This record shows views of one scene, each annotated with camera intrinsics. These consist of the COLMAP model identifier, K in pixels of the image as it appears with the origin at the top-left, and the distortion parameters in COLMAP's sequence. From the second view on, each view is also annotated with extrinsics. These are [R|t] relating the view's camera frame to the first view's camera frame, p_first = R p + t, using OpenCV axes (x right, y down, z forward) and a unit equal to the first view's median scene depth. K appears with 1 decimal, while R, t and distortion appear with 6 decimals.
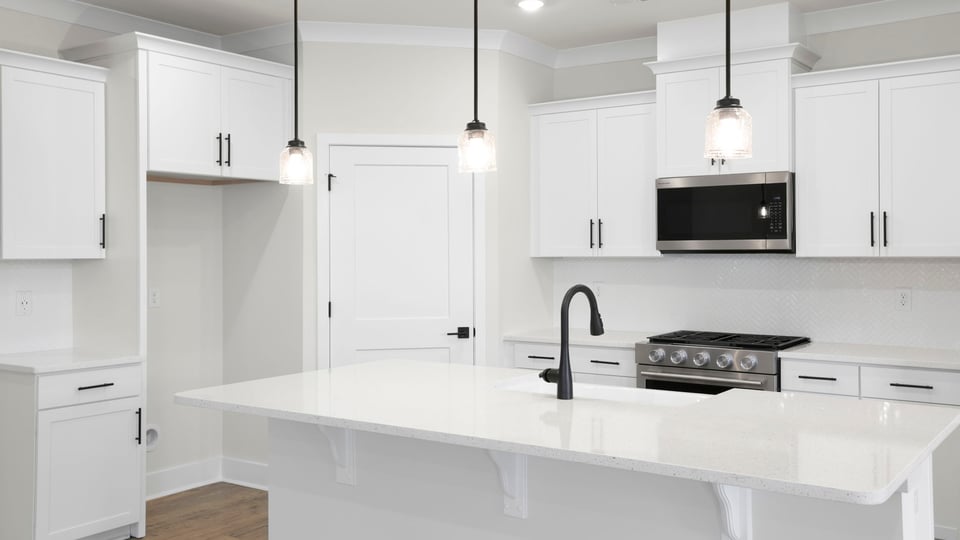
lens RADIAL K [[922.8, 0, 471.9], [0, 922.8, 255.2], [0, 0, 1]] dist [0.080637, 0.000000]
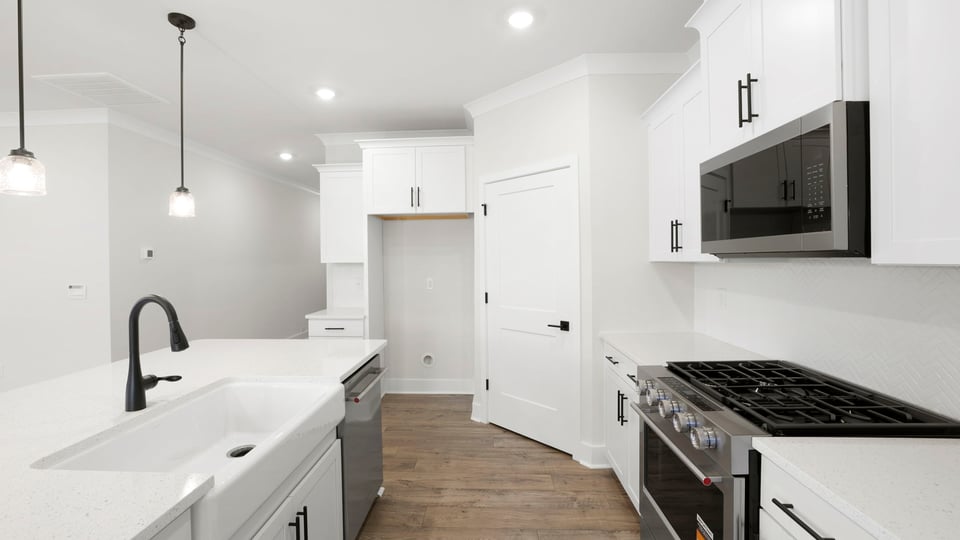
lens RADIAL K [[427.2, 0, 467.8], [0, 427.2, 259.4], [0, 0, 1]] dist [-0.019909, 0.000871]
pose [[0.502592, -0.000357, -0.864524, 0.433758], [0.008386, 0.999955, 0.004462, -0.003768], [0.864483, -0.009492, 0.502572, 0.687963]]
